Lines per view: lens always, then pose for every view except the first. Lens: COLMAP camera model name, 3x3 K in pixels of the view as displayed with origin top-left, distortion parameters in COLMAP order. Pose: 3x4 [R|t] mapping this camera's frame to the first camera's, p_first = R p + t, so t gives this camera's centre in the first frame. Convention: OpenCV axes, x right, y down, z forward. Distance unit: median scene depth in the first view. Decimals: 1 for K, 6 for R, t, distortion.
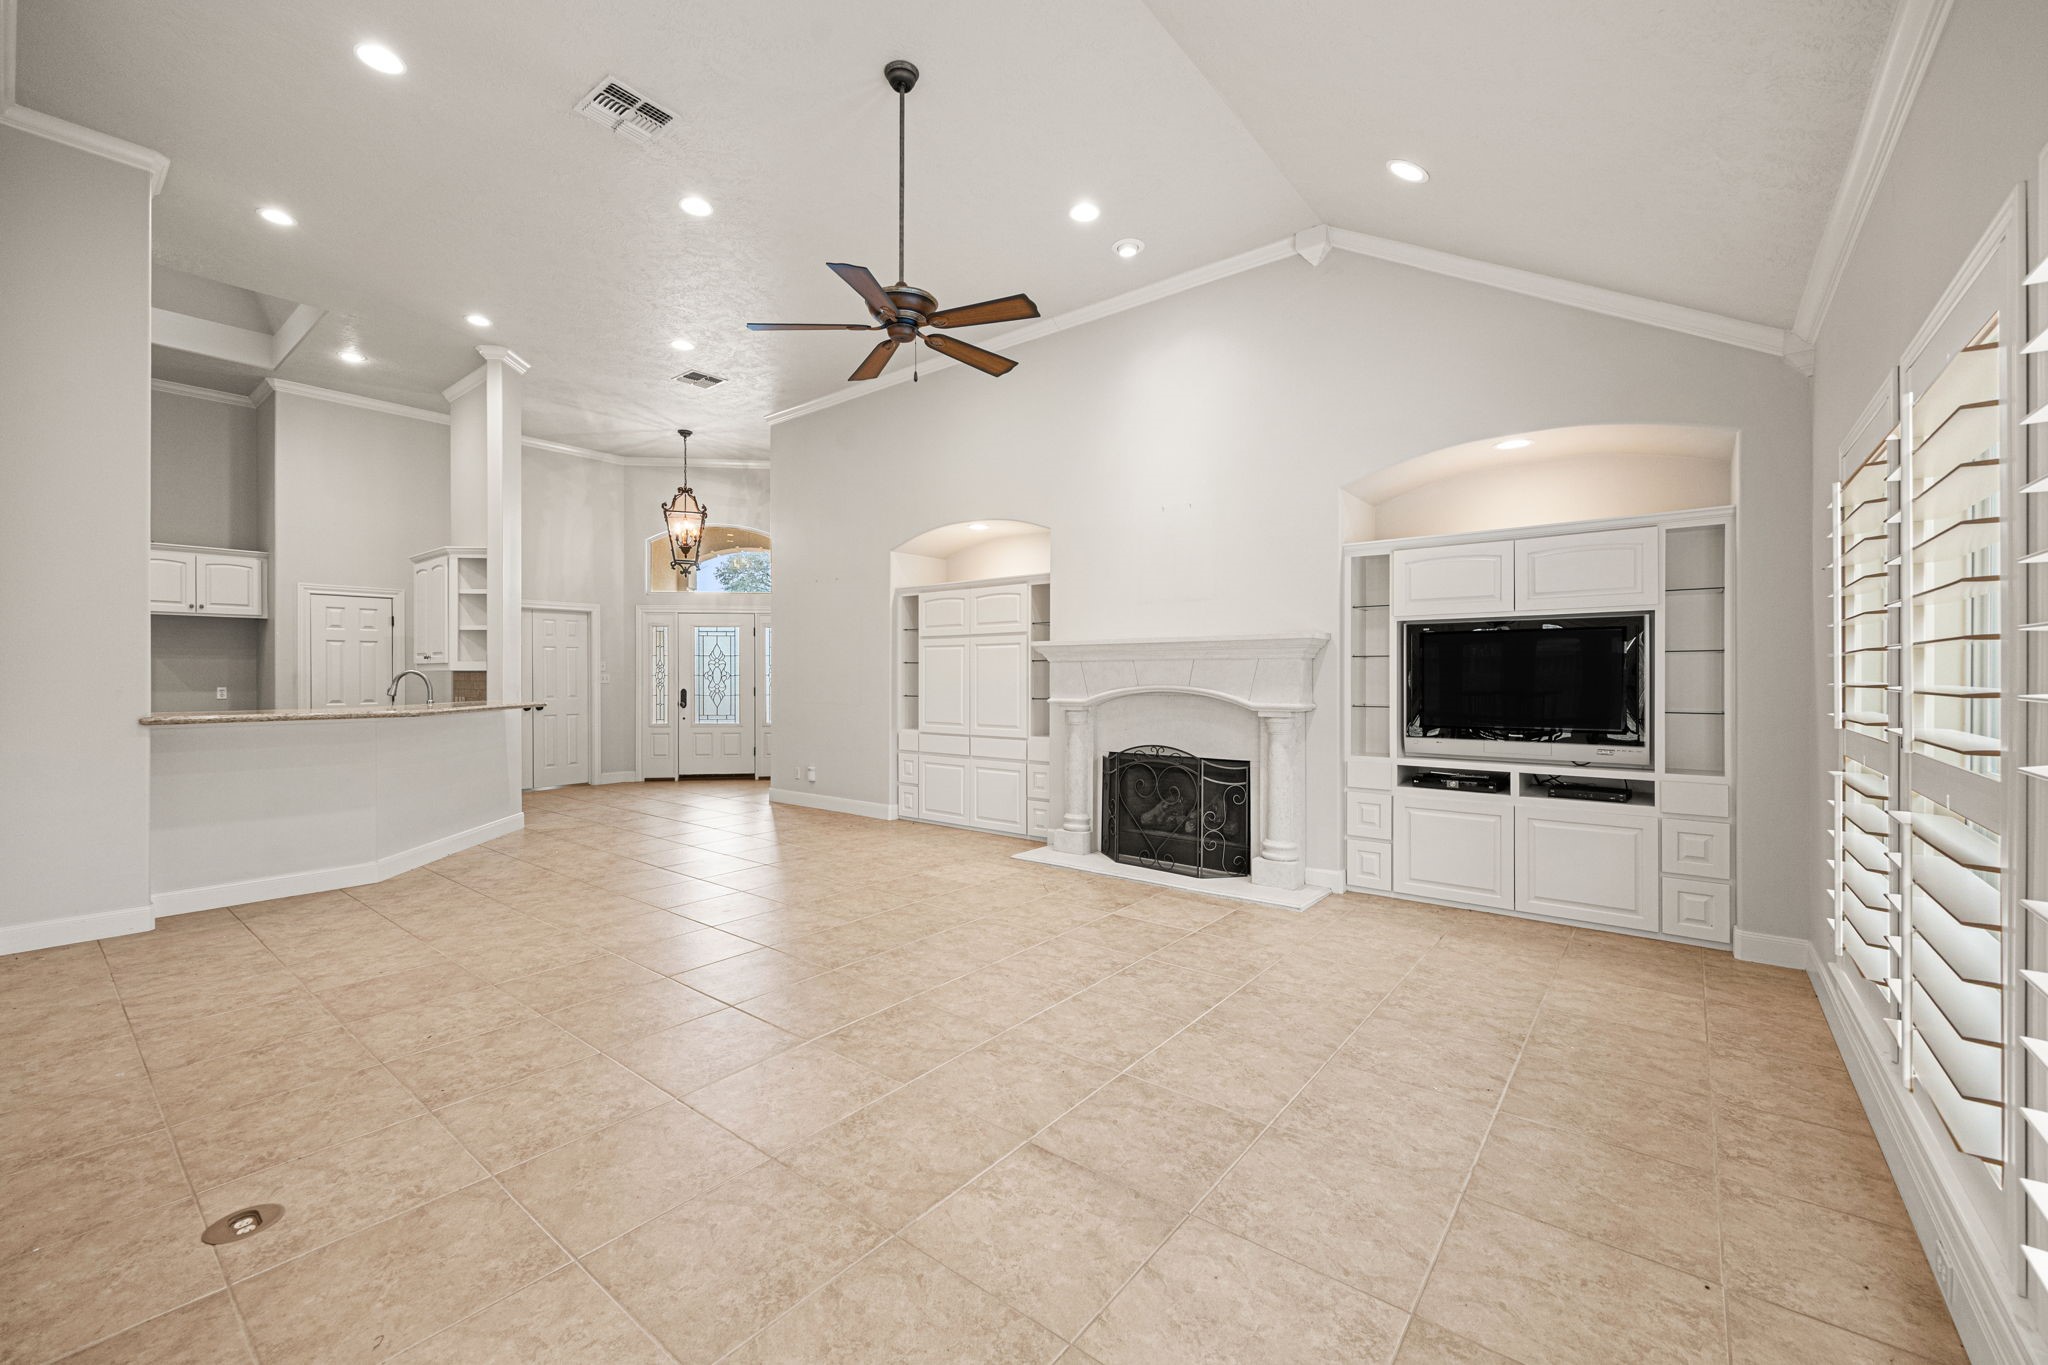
lens RADIAL K [[825.5, 0, 1024.5], [0, 825.5, 676.4], [0, 0, 1]] dist [0.002140, -0.000326]
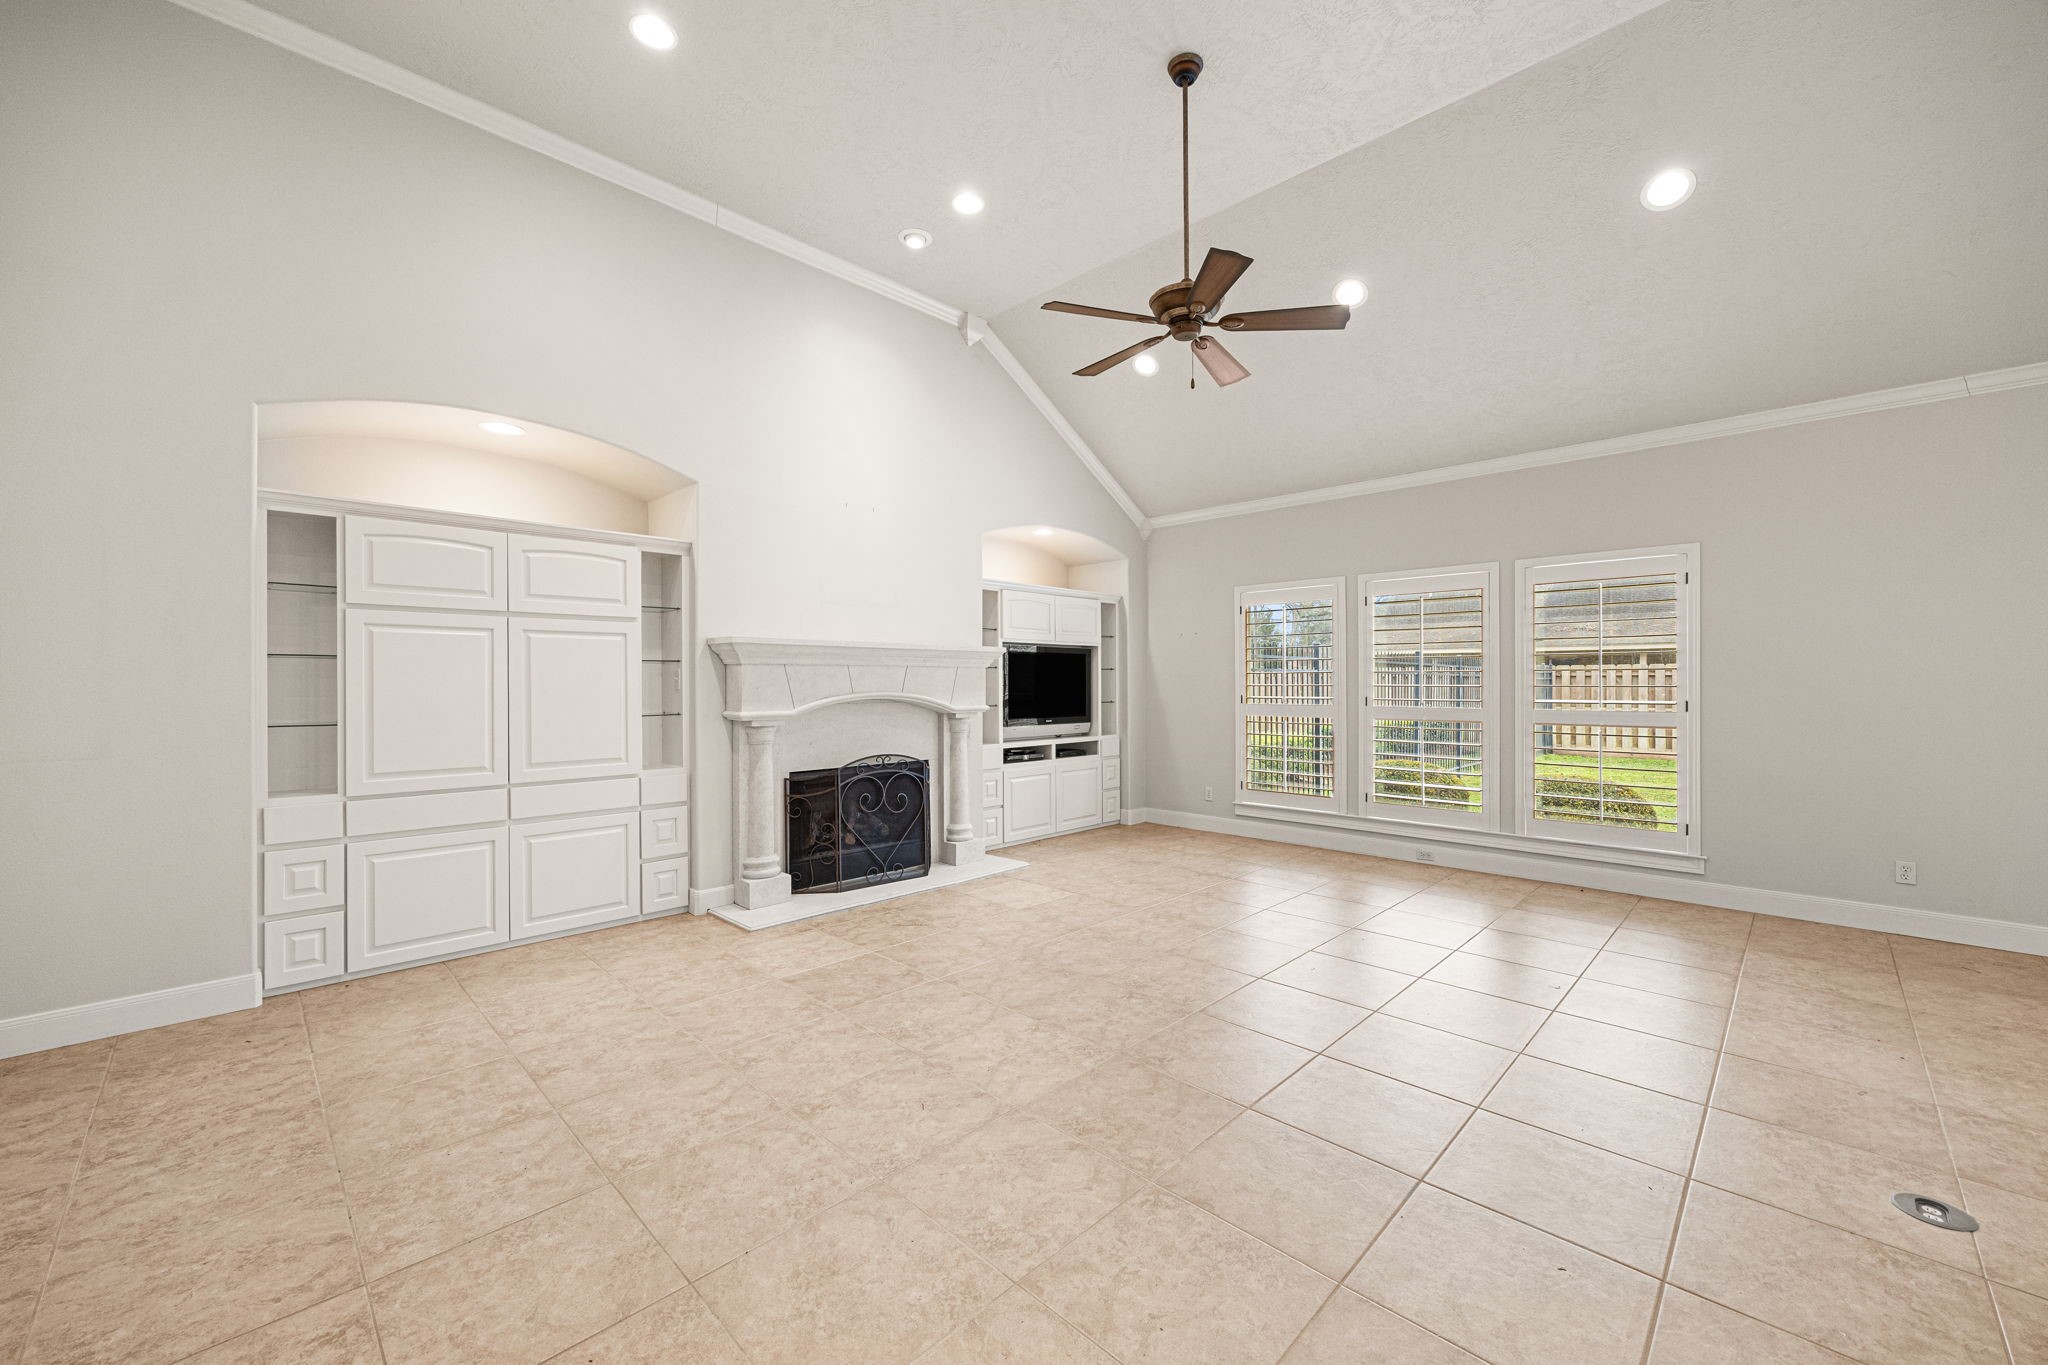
lens RADIAL K [[795.2, 0, 1023.4], [0, 795.2, 683.2], [0, 0, 1]] dist [-0.006543, 0.000147]
pose [[0.106081, -0.000906, 0.994357, -0.978482], [0.002910, 0.999996, 0.000601, 0.000282], [-0.994353, 0.002829, 0.106083, 0.970621]]
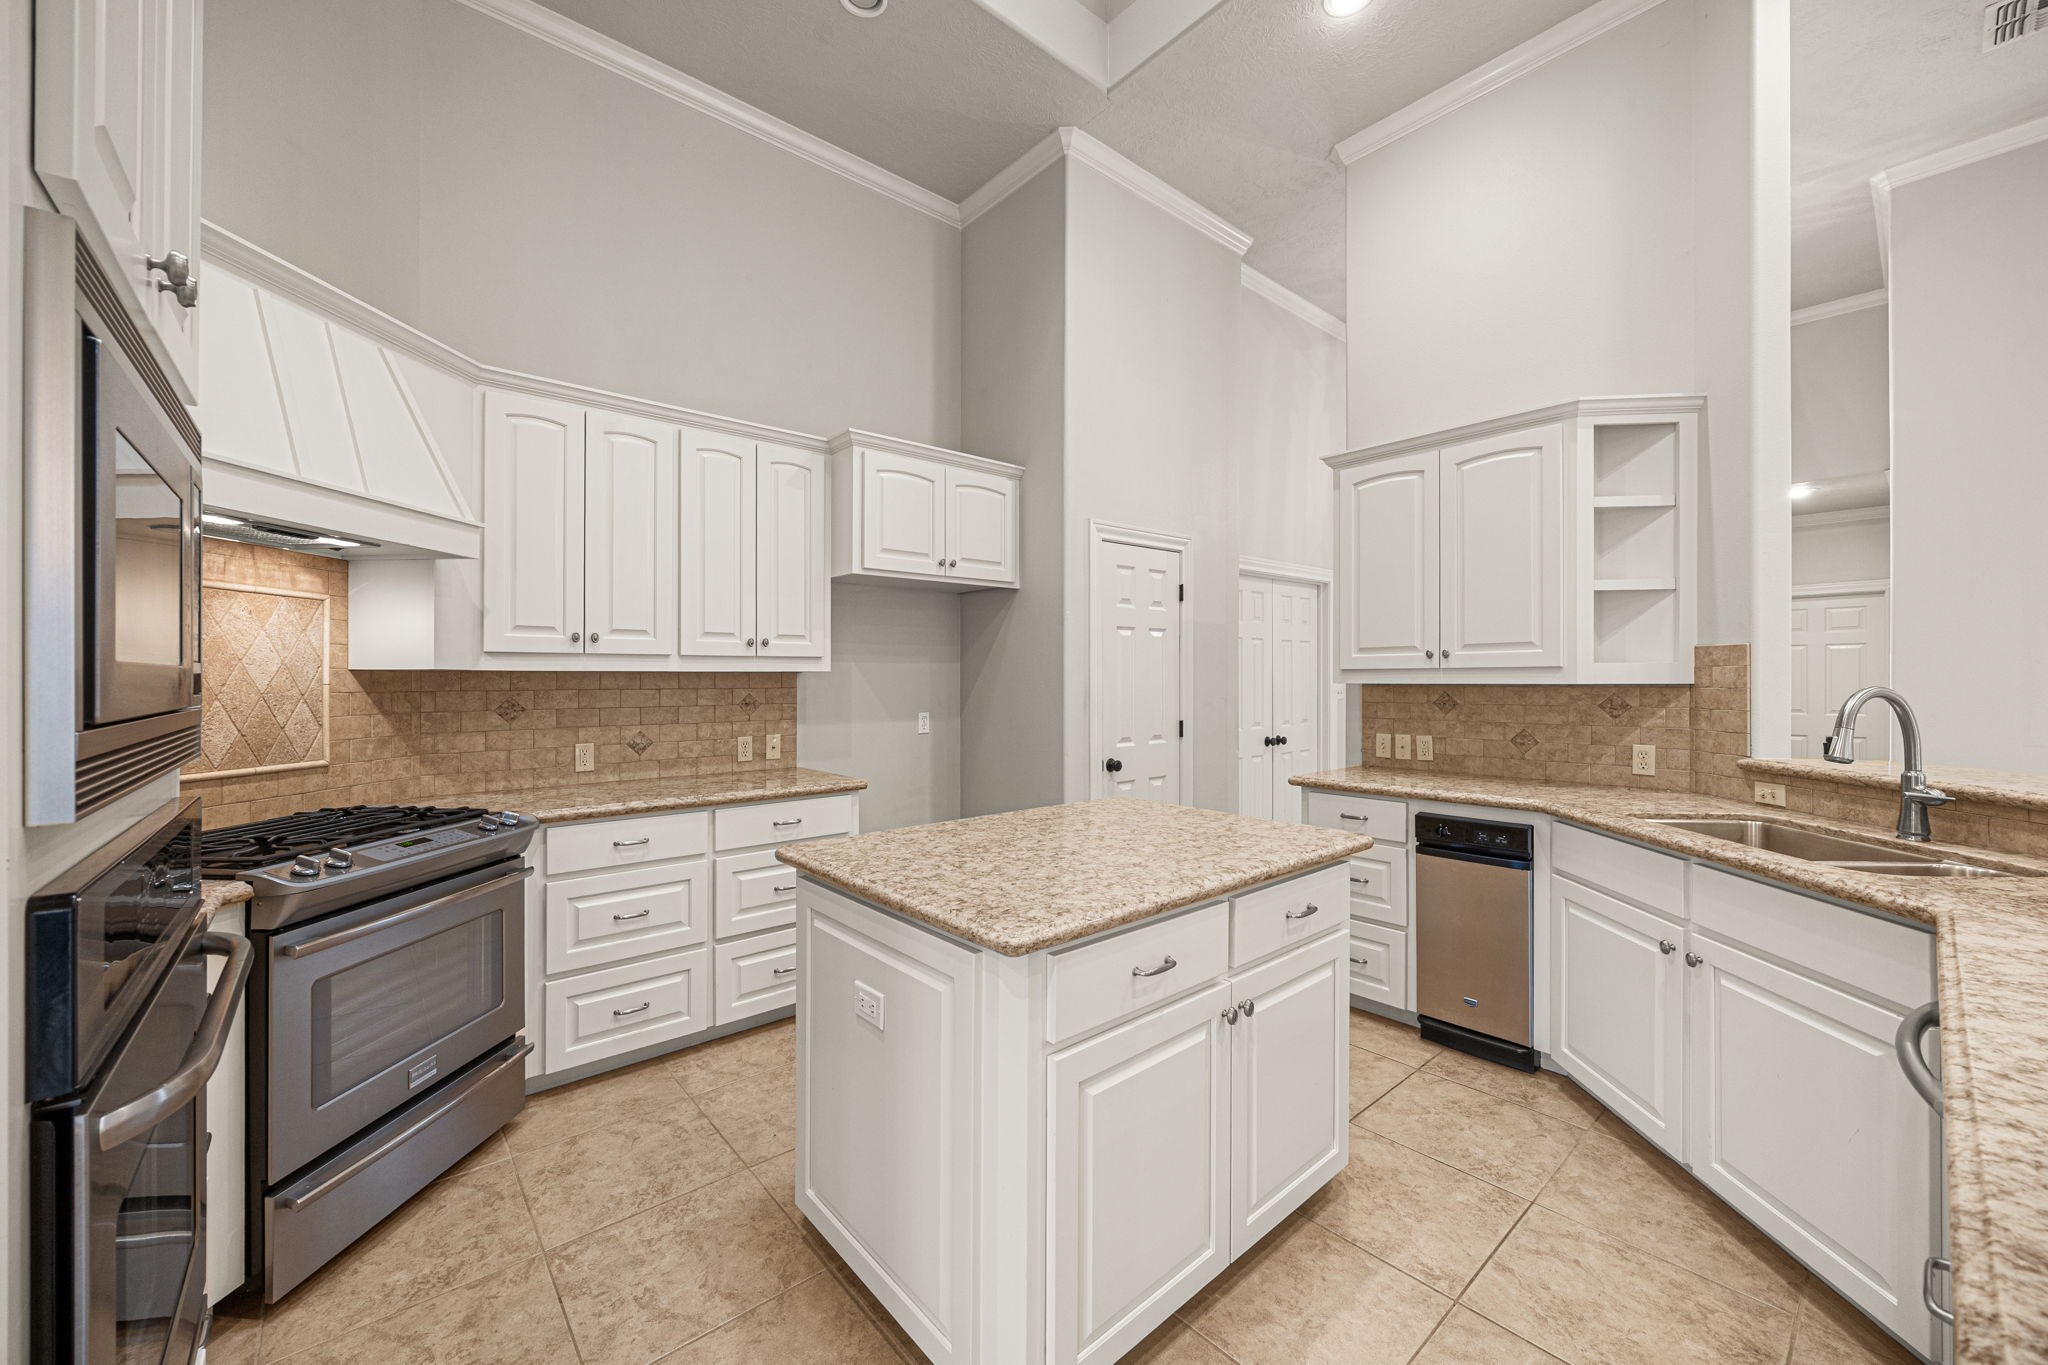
lens RADIAL K [[788.6, 0, 1024.1], [0, 788.6, 678.5], [0, 0, 1]] dist [-0.000677, -0.000490]
pose [[0.984053, -0.004377, -0.177821, -1.536115], [0.004072, 0.999990, -0.002078, -0.016479], [0.177828, 0.001321, 0.984061, 0.902004]]
